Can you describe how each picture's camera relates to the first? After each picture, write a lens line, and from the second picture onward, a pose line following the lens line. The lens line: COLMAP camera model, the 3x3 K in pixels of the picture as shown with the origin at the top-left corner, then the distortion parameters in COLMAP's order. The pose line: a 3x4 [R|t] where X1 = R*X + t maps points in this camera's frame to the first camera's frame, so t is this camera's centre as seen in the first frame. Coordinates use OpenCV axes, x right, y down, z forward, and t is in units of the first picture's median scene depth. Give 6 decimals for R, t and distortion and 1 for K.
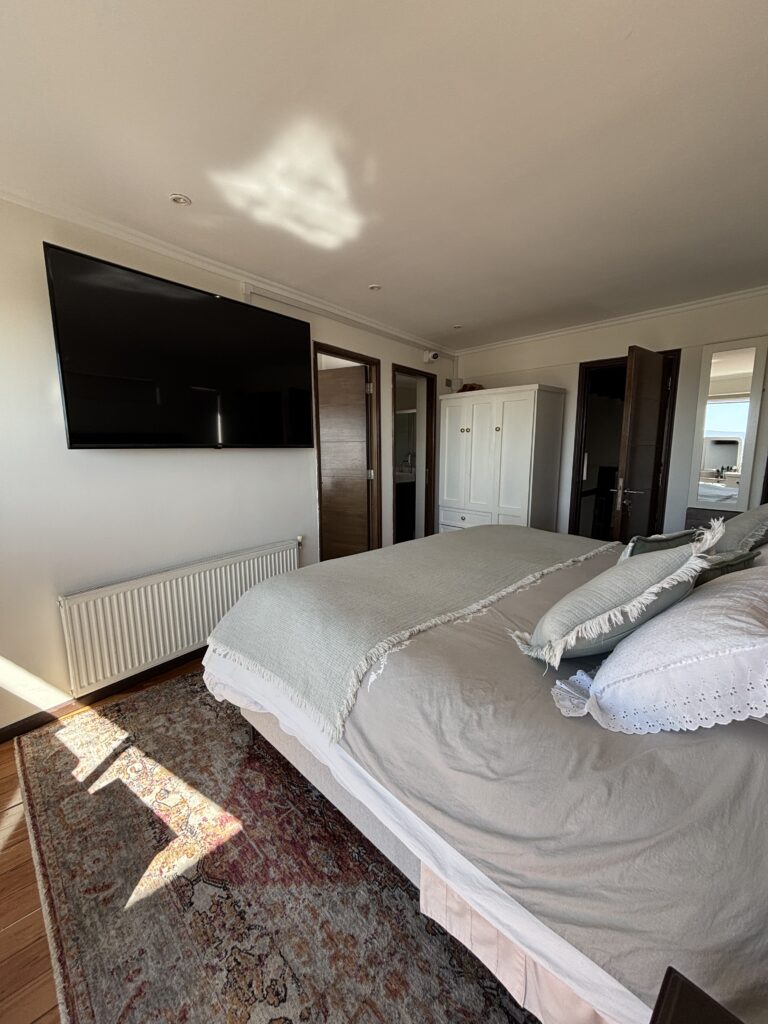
lens RADIAL K [[414.1, 0, 388.7], [0, 414.1, 513.8], [0, 0, 1]] dist [0.001032, 0.000415]
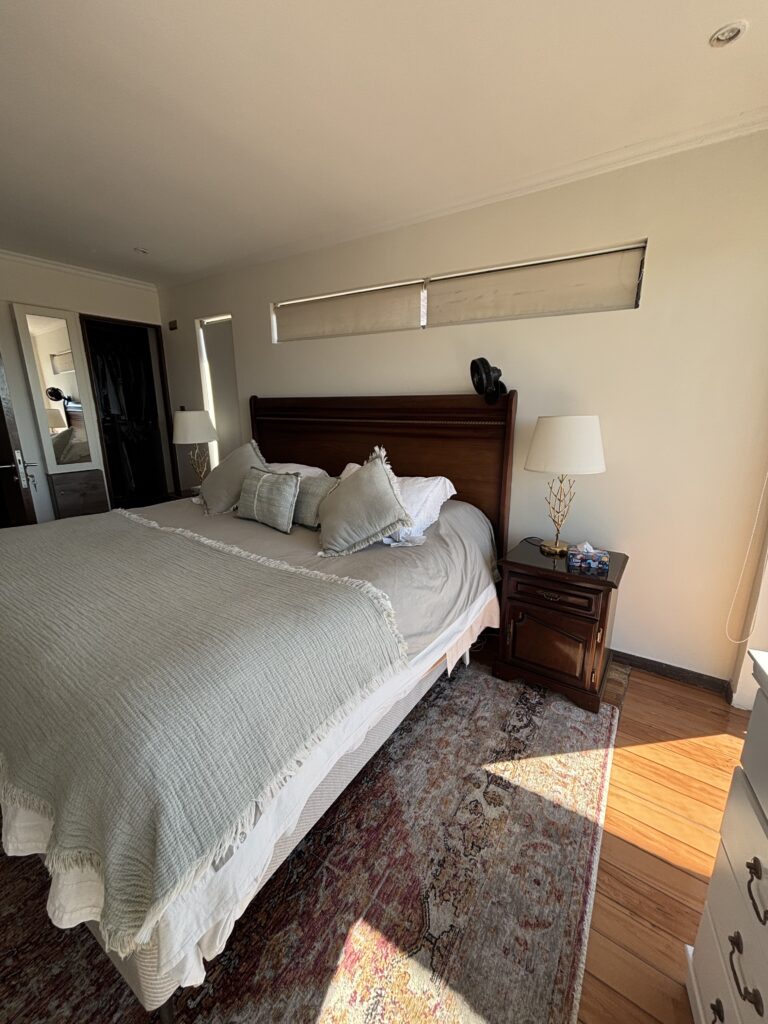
lens RADIAL K [[414.1, 0, 389.3], [0, 414.1, 513.5], [0, 0, 1]] dist [0.001032, 0.000415]
pose [[-0.217281, -0.234116, 0.947618, -1.052279], [0.153918, 0.950448, 0.270107, -0.179867], [-0.963898, 0.204544, -0.170480, 1.058208]]
